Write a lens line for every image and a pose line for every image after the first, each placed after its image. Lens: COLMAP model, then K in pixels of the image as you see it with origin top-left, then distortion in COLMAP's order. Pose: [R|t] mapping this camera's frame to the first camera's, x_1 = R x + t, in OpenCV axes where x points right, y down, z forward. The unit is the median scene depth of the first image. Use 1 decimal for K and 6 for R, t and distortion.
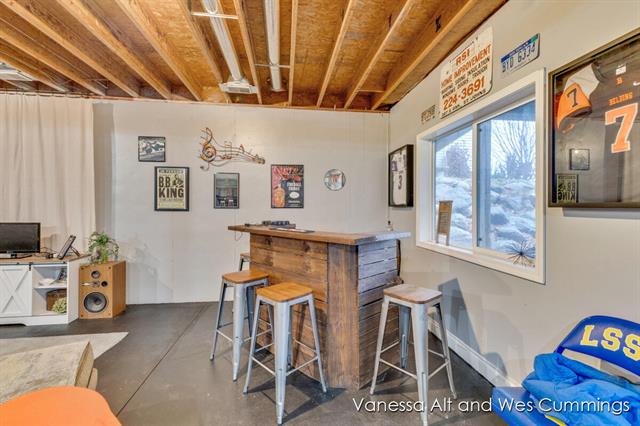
lens RADIAL K [[276.2, 0, 317.8], [0, 276.2, 208.4], [0, 0, 1]] dist [0.001699, 0.000271]
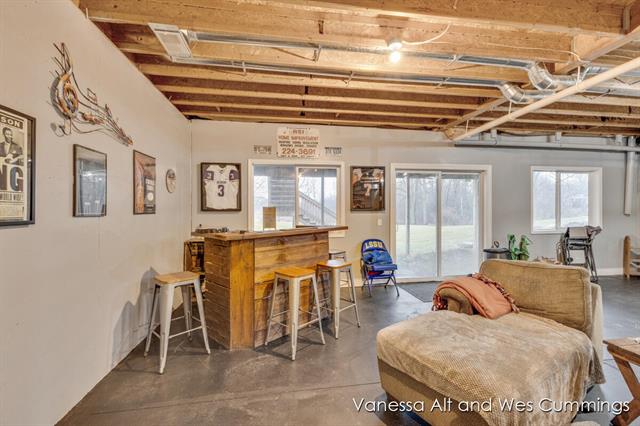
lens RADIAL K [[276.4, 0, 320.0], [0, 276.4, 213.0], [0, 0, 1]] dist [0.000750, 0.000117]
pose [[-0.027798, -0.014081, 0.999514, -0.894333], [0.011324, 0.999832, 0.014400, -0.008999], [-0.999549, 0.011719, -0.027633, 0.589507]]
